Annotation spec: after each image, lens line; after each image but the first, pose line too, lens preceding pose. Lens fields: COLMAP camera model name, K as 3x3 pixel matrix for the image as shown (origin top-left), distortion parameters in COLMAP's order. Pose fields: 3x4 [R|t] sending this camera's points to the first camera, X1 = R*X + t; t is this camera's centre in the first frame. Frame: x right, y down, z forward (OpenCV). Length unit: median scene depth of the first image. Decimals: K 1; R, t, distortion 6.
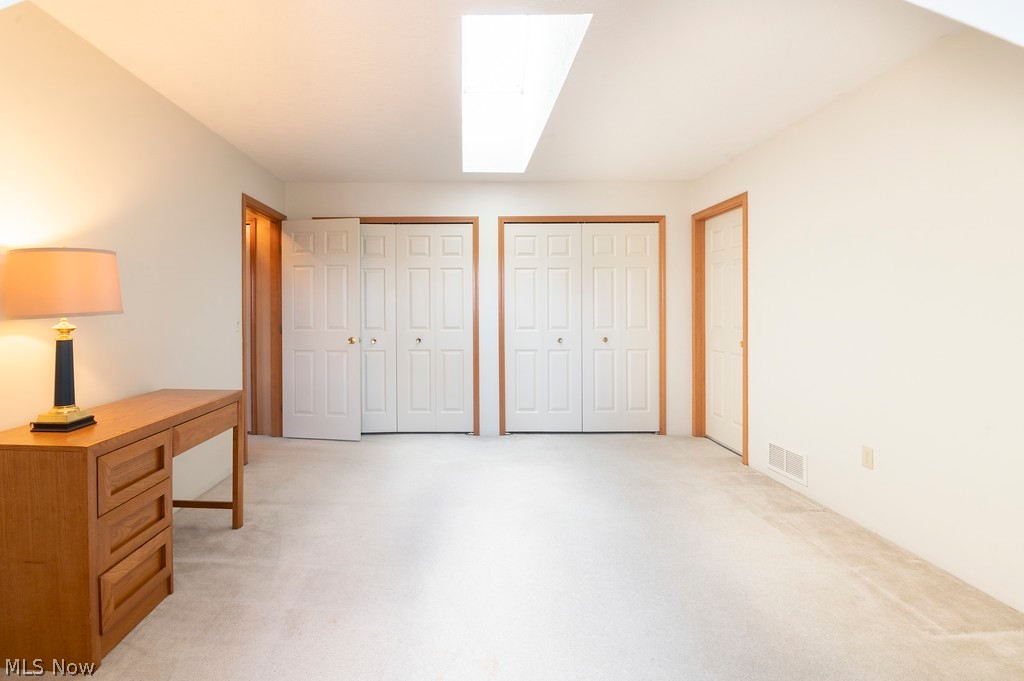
lens RADIAL K [[448.2, 0, 508.6], [0, 448.2, 334.2], [0, 0, 1]] dist [0.008346, -0.007937]
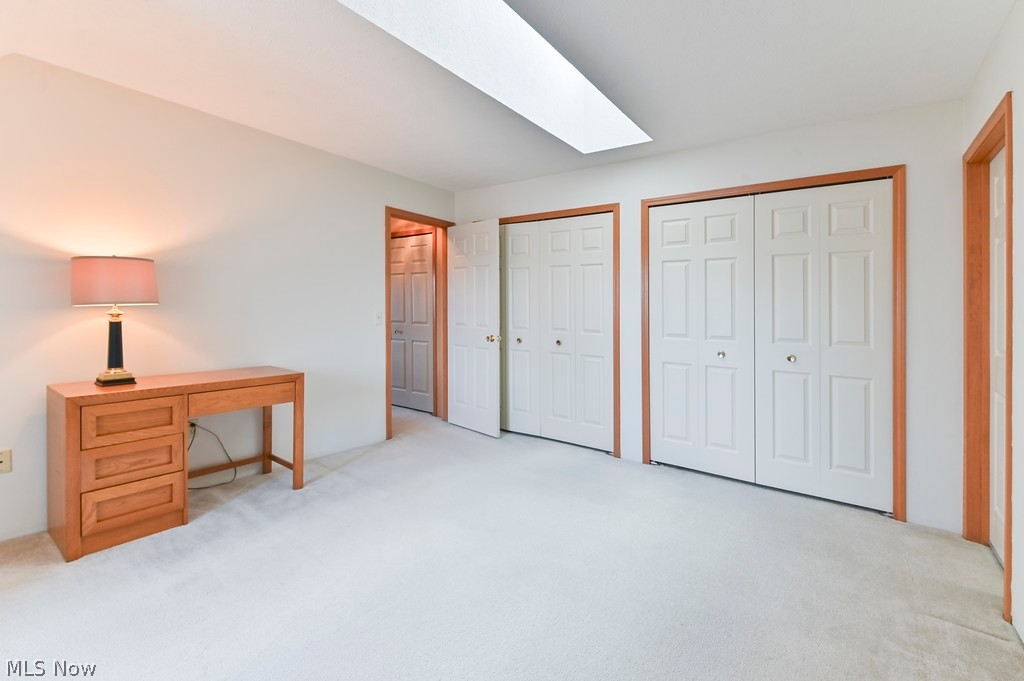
lens RADIAL K [[448.2, 0, 512.2], [0, 448.2, 330.5], [0, 0, 1]] dist [0.008346, -0.007937]
pose [[0.810851, 0.046104, -0.583434, 0.281752], [-0.054217, 0.998523, 0.003555, -0.010386], [0.582736, 0.028750, 0.812153, 0.192862]]
